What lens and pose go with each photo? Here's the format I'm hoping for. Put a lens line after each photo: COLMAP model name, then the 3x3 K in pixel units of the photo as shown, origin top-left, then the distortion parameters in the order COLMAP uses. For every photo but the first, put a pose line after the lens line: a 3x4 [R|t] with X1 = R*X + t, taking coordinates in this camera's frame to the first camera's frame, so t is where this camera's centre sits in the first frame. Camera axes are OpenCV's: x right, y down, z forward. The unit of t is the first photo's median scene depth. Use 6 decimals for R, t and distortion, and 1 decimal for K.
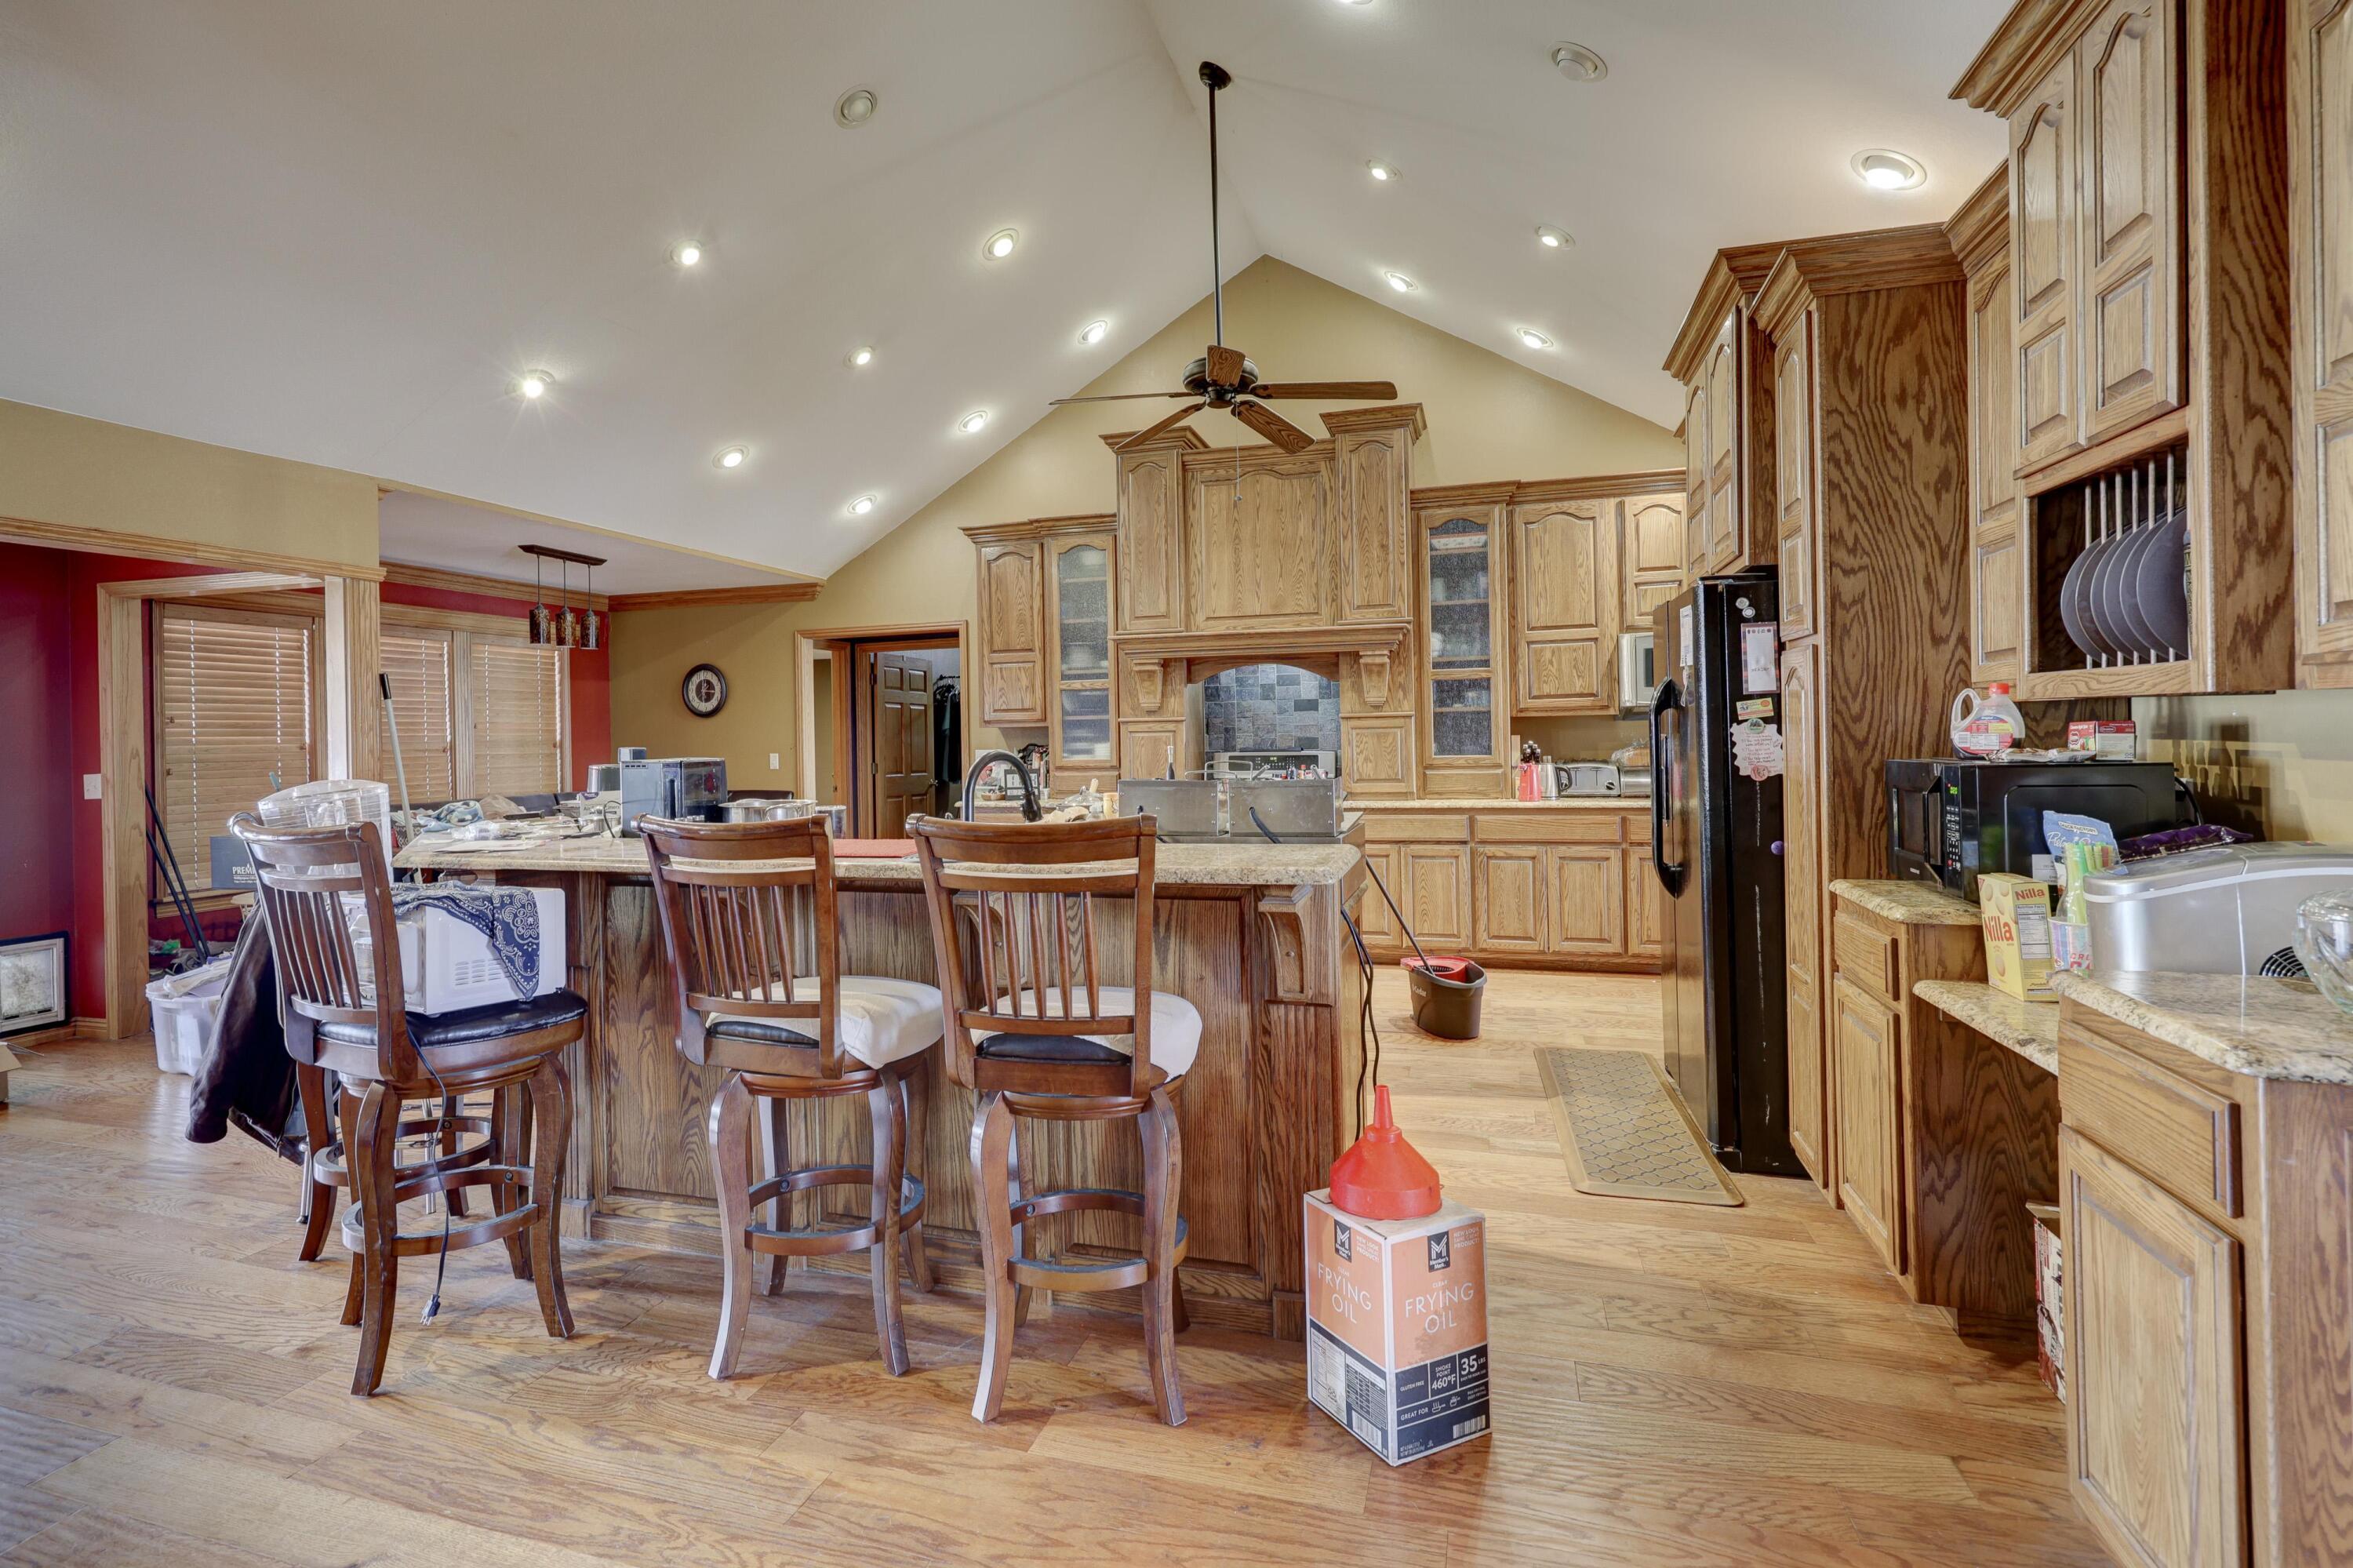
lens RADIAL K [[1104.0, 0, 1146.4], [0, 1104.0, 739.0], [0, 0, 1]] dist [0.004028, -0.000184]
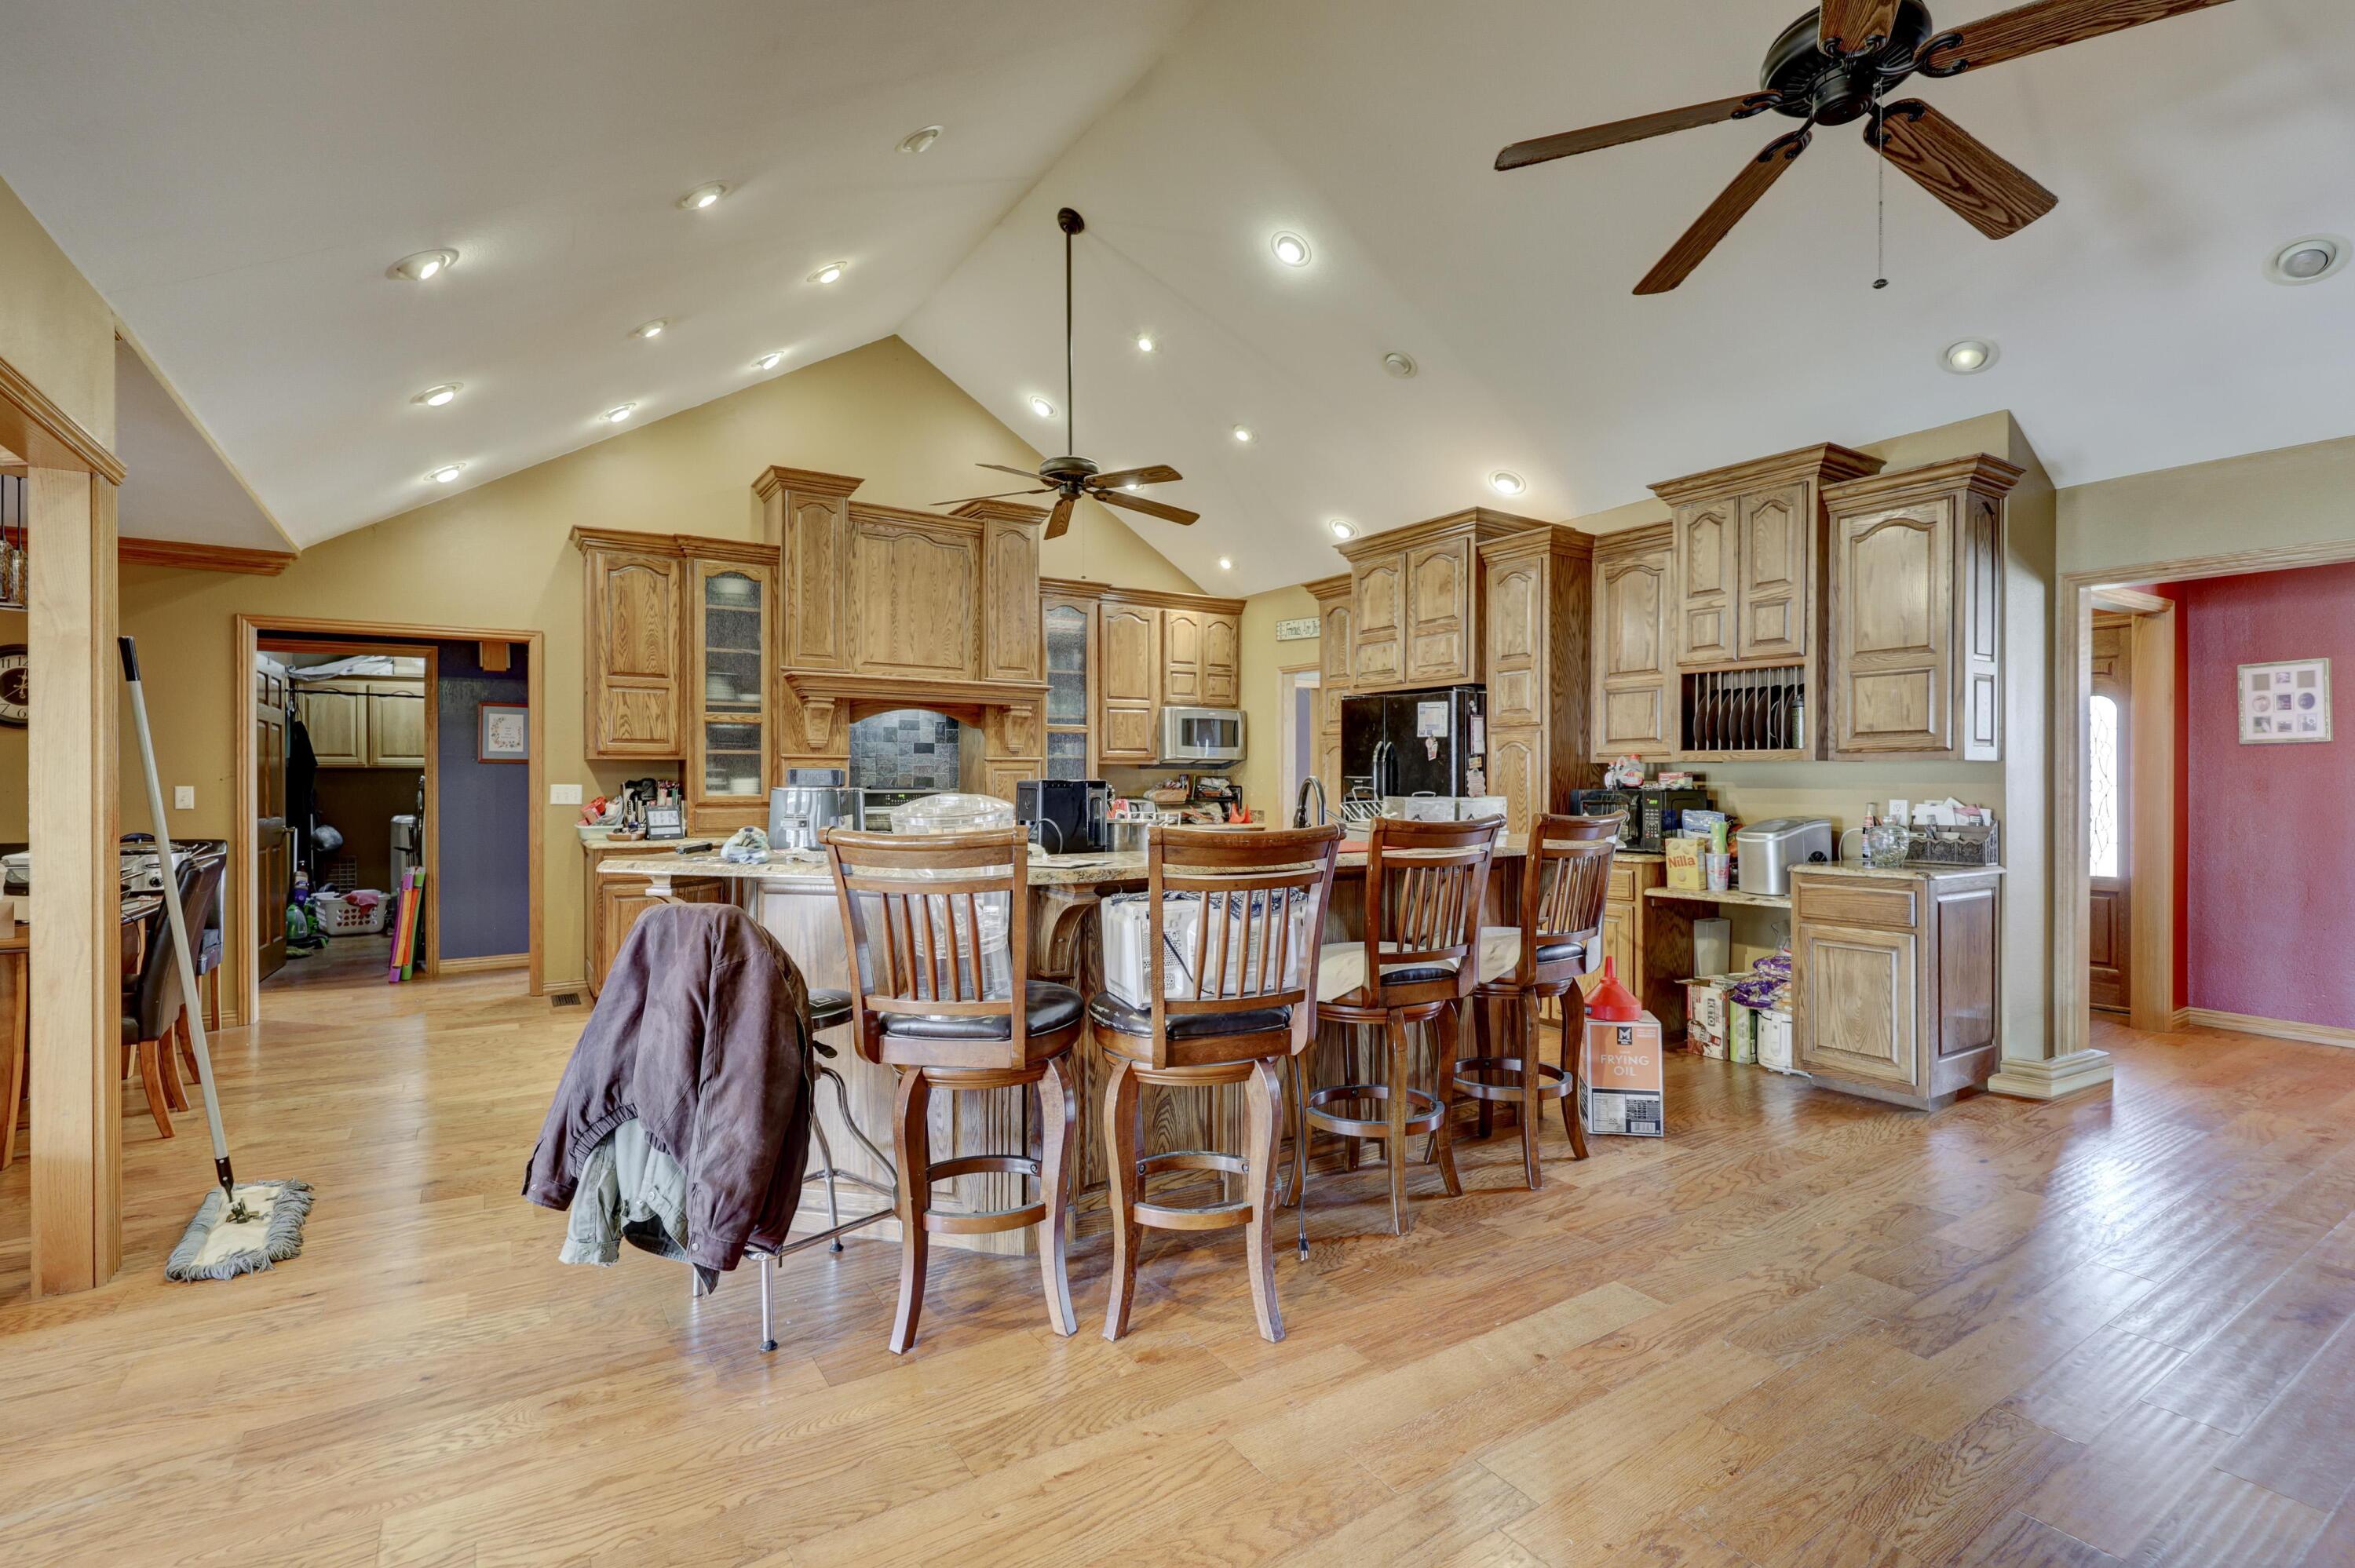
lens RADIAL K [[1104.8, 0, 1081.6], [0, 1104.8, 781.2], [0, 0, 1]] dist [0.004028, -0.000184]
pose [[0.652738, 0.017221, 0.757388, -0.633550], [-0.010446, 0.999851, -0.013731, 0.017422], [-0.757512, 0.001051, 0.652820, 0.156449]]
